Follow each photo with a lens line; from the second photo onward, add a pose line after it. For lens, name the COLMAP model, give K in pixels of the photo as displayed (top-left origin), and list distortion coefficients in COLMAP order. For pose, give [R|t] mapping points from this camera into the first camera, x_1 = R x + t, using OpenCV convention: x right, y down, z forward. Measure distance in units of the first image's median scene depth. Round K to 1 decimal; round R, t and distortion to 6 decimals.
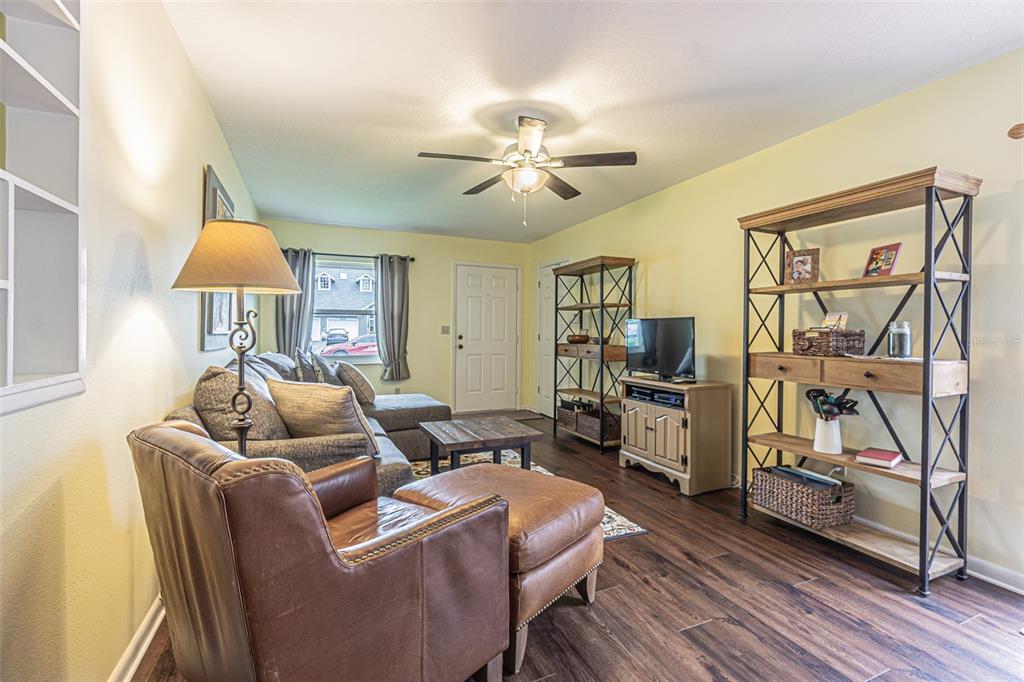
lens RADIAL K [[442.7, 0, 505.7], [0, 442.7, 334.4], [0, 0, 1]] dist [0.000803, 0.000904]
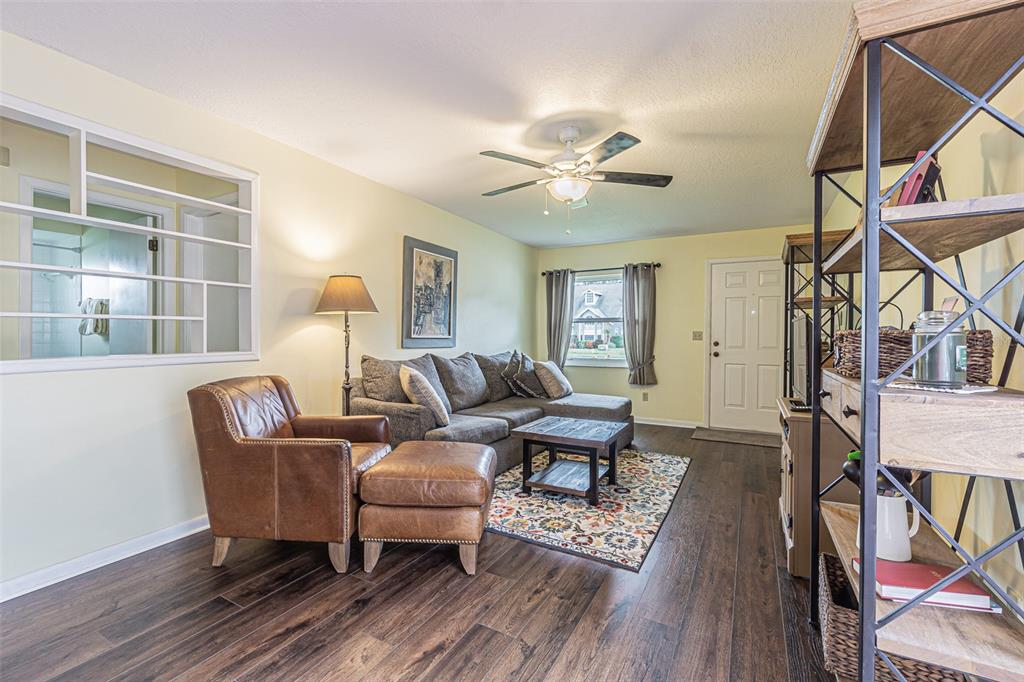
lens RADIAL K [[442.7, 0, 509.0], [0, 442.7, 339.6], [0, 0, 1]] dist [0.000803, 0.000904]
pose [[0.612239, 0.005028, -0.790657, 0.659520], [-0.008639, 0.999963, -0.000331, 0.003312], [0.790625, 0.007033, 0.612260, 0.220480]]
